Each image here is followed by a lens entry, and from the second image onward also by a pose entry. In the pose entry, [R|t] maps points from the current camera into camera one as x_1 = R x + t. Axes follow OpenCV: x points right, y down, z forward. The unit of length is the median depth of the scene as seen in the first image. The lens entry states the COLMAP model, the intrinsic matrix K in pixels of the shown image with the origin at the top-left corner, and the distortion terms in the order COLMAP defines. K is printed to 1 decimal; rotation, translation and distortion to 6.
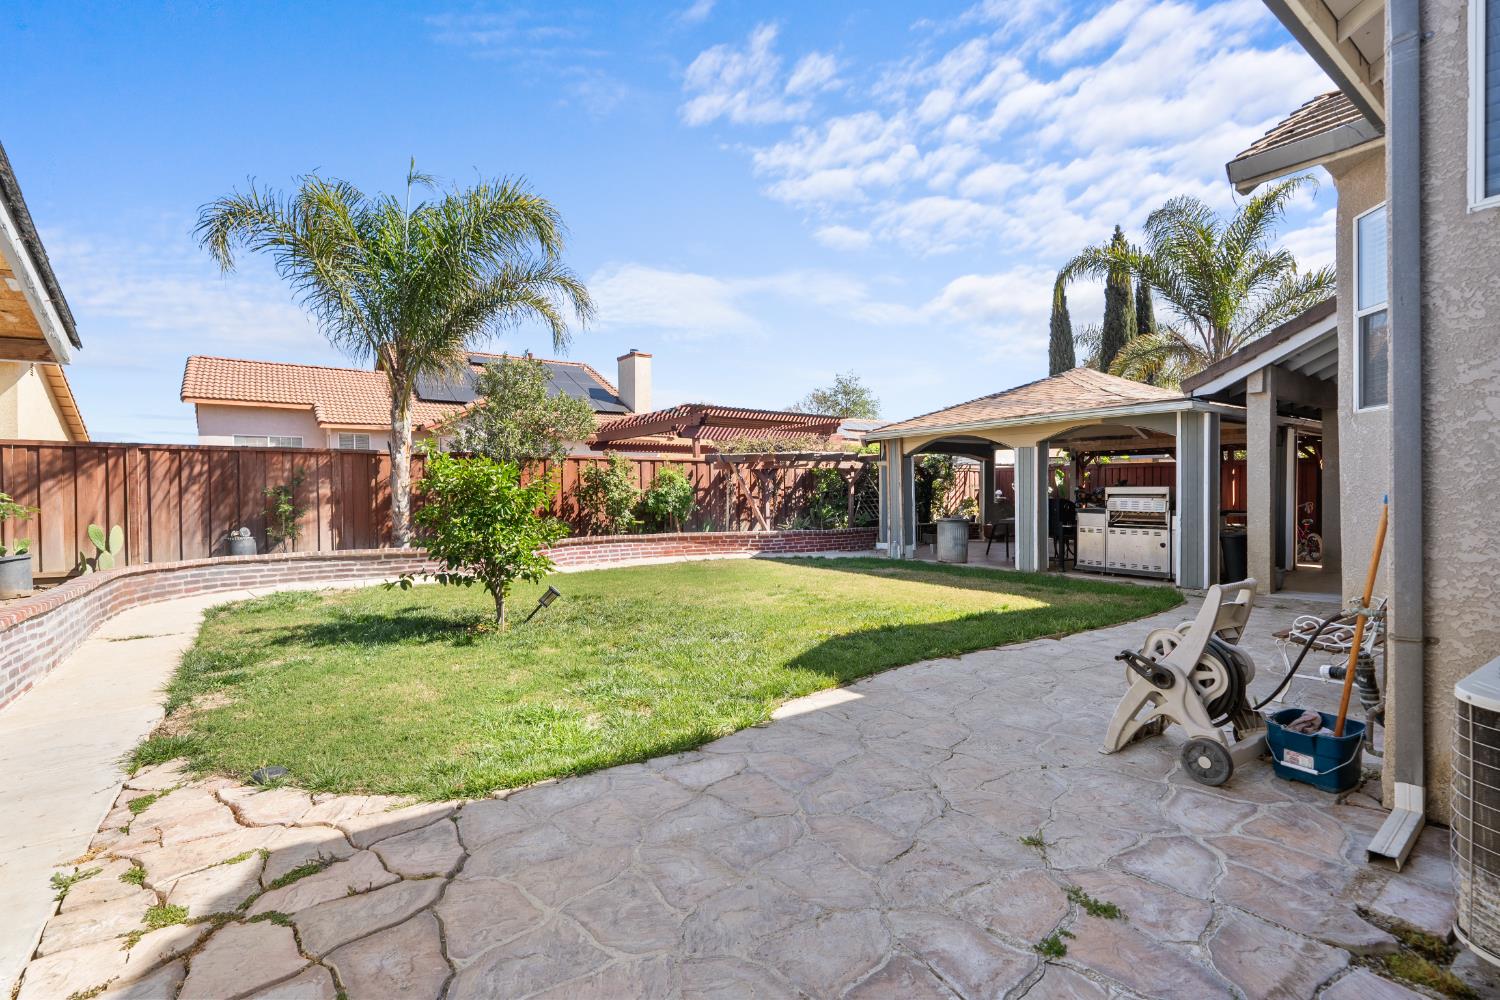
lens RADIAL K [[672.7, 0, 746.3], [0, 672.7, 487.0], [0, 0, 1]] dist [-0.005155, 0.000295]
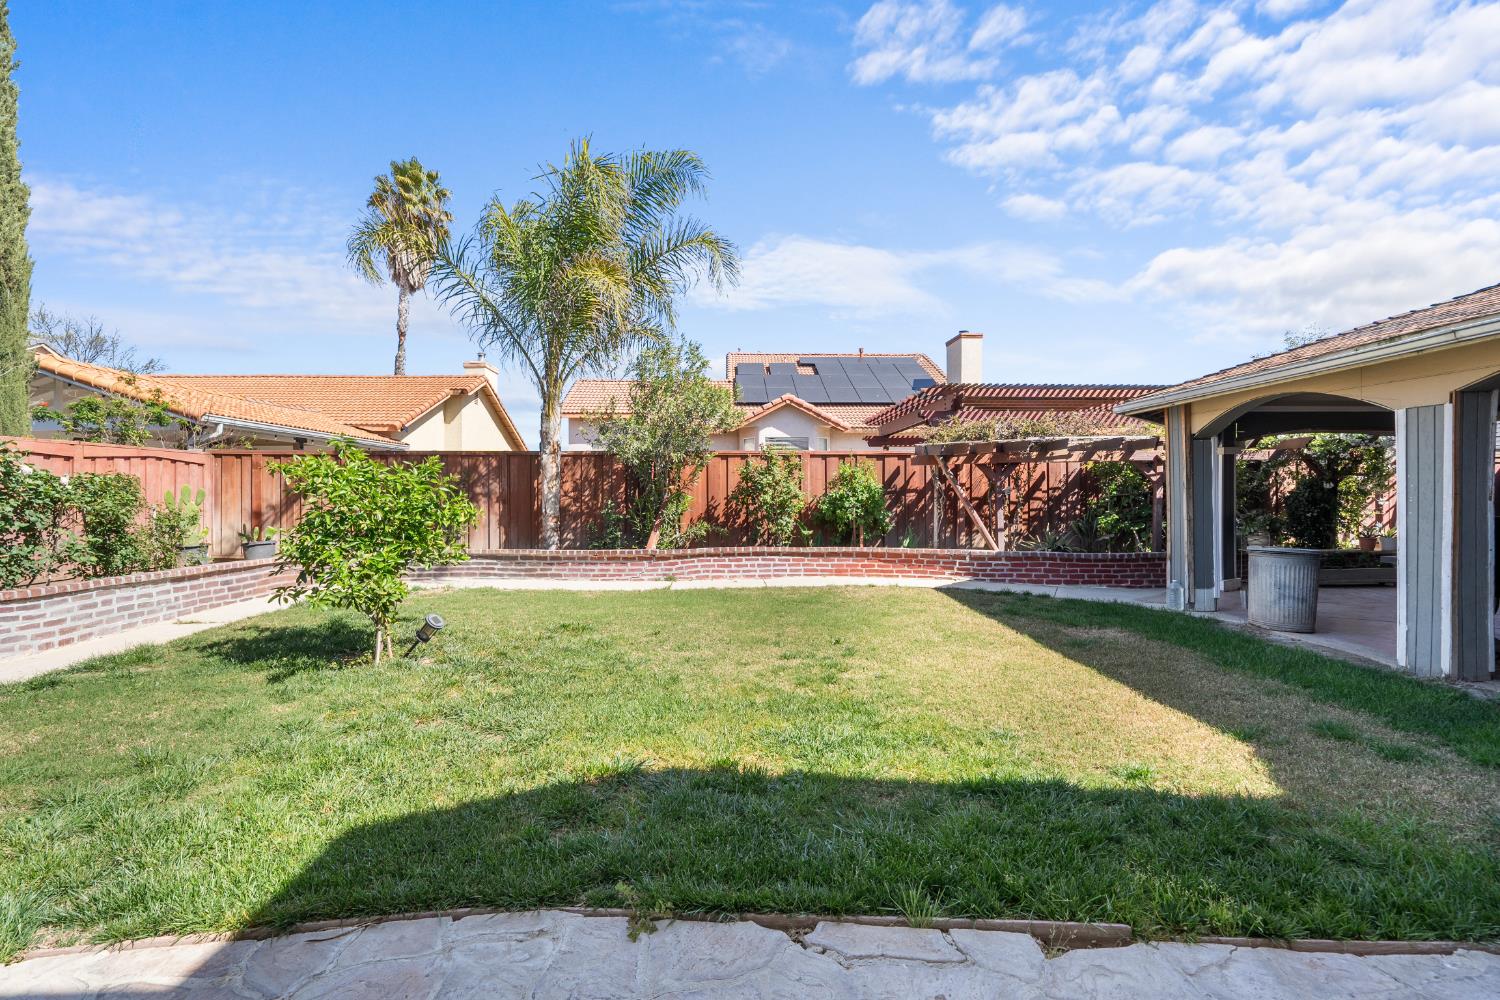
lens RADIAL K [[672.7, 0, 746.3], [0, 672.7, 487.0], [0, 0, 1]] dist [-0.005155, 0.000295]
pose [[0.828051, 0.002014, -0.560649, 0.230043], [-0.001111, 0.999997, 0.001951, -0.003070], [0.560652, -0.000993, 0.828051, 0.278480]]
